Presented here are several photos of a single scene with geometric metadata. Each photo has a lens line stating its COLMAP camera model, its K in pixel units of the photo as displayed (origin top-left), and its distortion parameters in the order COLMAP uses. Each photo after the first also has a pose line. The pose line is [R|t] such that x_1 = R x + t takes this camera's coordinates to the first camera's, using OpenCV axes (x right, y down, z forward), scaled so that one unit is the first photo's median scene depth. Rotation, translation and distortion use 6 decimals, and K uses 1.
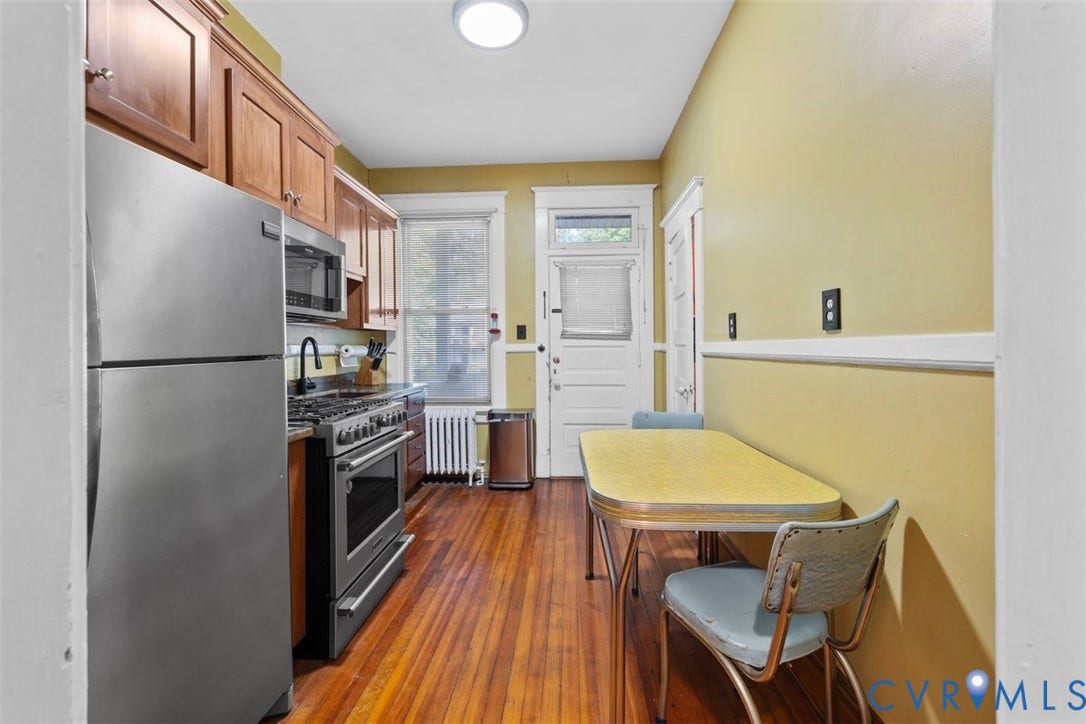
lens RADIAL K [[461.1, 0, 542.3], [0, 461.1, 352.2], [0, 0, 1]] dist [0.002504, -0.000129]
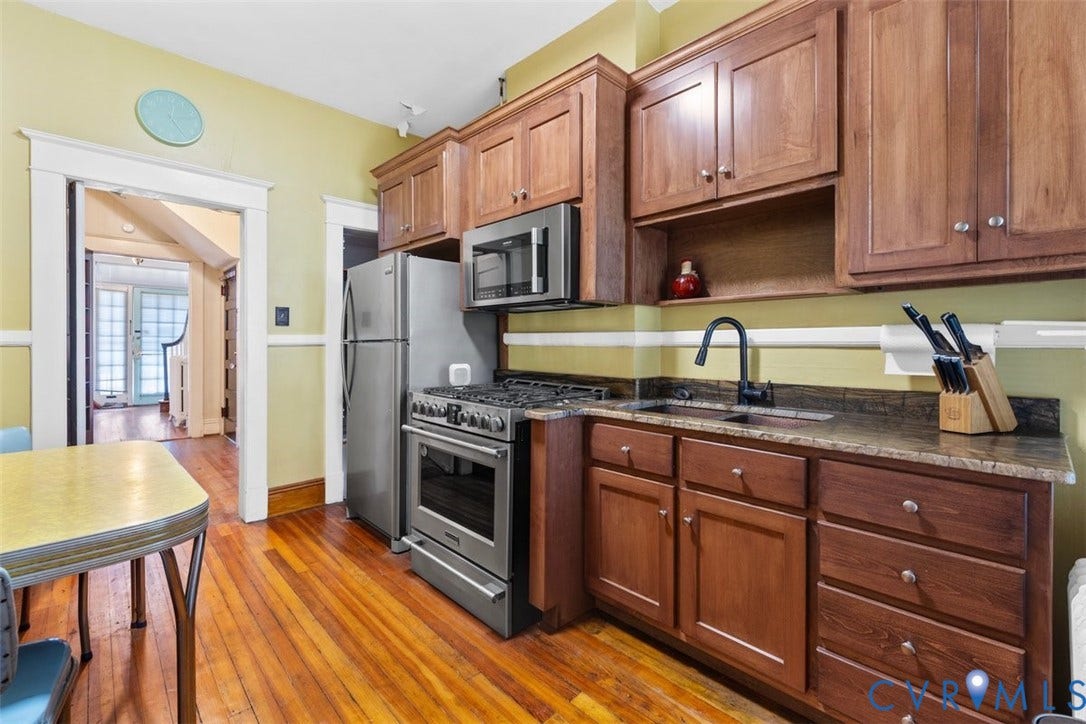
lens RADIAL K [[431.4, 0, 537.4], [0, 431.4, 354.2], [0, 0, 1]] dist [-0.001799, -0.000086]
pose [[-0.669438, 0.021044, -0.742569, 0.213661], [0.008068, 0.999746, 0.021059, 0.003882], [0.742824, 0.008107, -0.669438, 1.892145]]
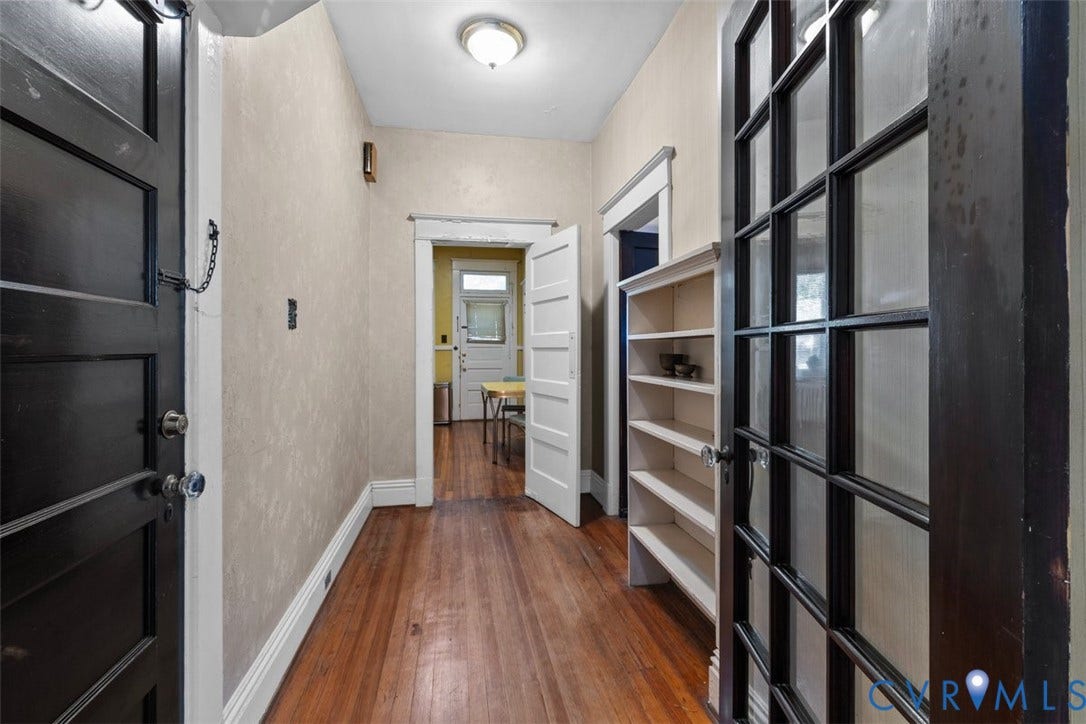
lens RADIAL K [[461.1, 0, 543.3], [0, 461.1, 353.4], [0, 0, 1]] dist [0.002504, -0.000129]
pose [[0.968429, 0.005148, 0.249238, -0.118188], [-0.002791, 0.999948, -0.009810, 0.028649], [-0.249275, 0.008804, 0.968393, -0.814622]]
